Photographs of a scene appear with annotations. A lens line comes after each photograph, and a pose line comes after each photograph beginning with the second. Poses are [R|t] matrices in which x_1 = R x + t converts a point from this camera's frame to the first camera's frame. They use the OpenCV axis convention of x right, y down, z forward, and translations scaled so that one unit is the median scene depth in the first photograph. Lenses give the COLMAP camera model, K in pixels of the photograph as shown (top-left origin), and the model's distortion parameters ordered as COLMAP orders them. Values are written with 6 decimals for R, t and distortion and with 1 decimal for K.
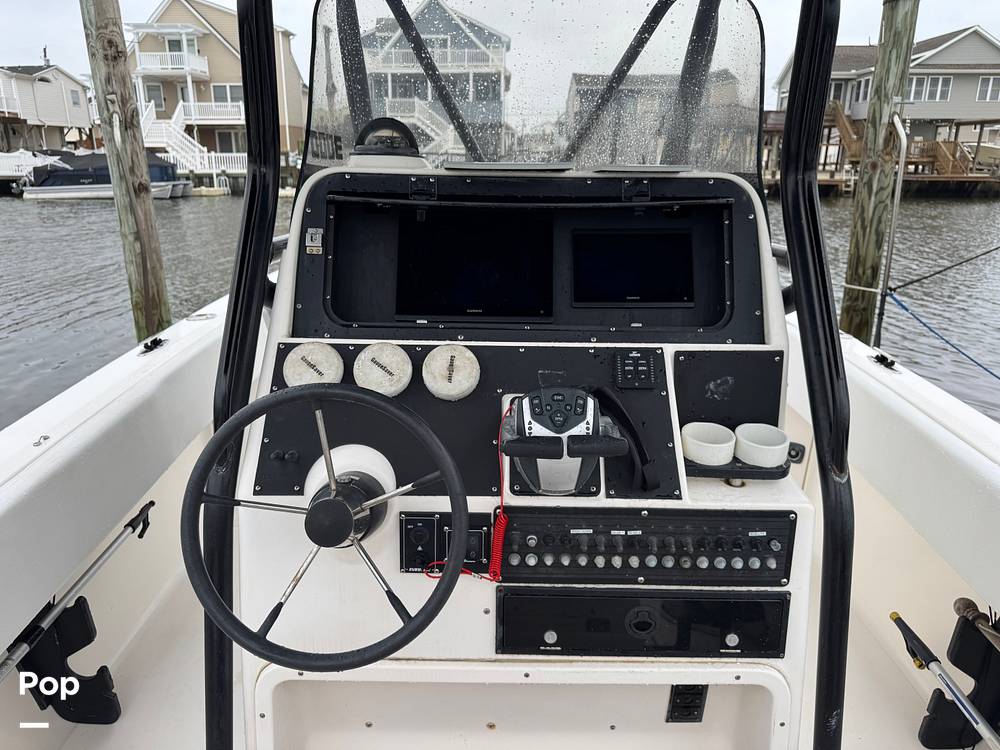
lens RADIAL K [[690.9, 0, 500.0], [0, 690.9, 375.0], [0, 0, 1]] dist [-0.002151, -0.003409]
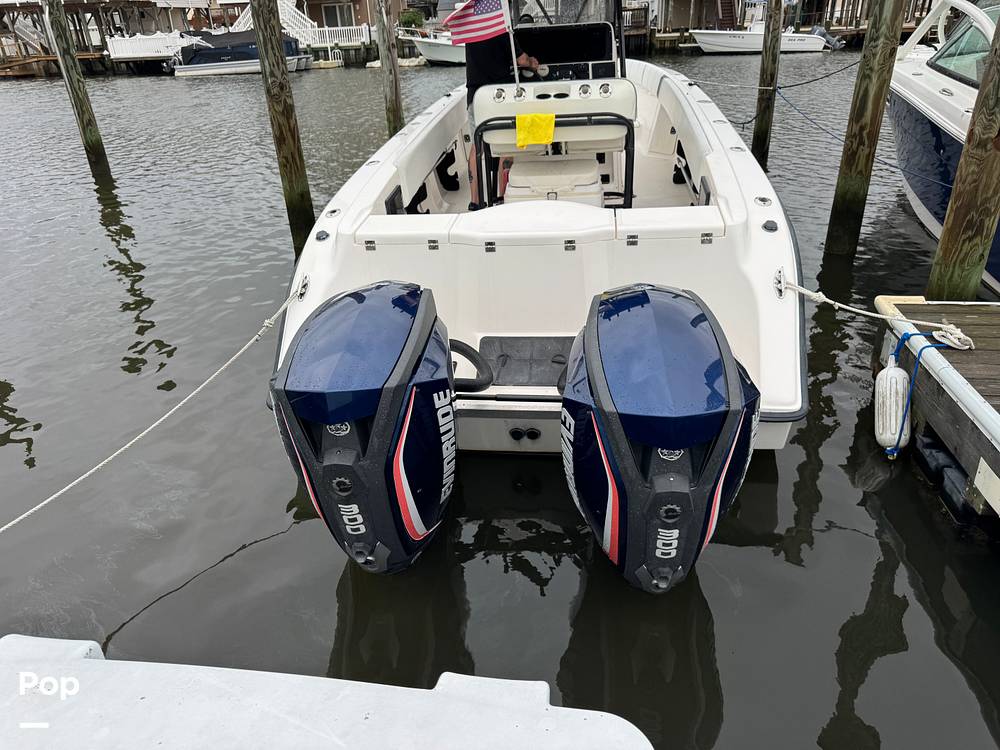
lens RADIAL K [[690.9, 0, 500.0], [0, 690.9, 375.0], [0, 0, 1]] dist [-0.002151, -0.003409]
pose [[0.991786, 0.017520, -0.126703, 0.009256], [0.004084, 0.985732, 0.168272, 0.046512], [0.127844, -0.167407, 0.977564, -0.150649]]
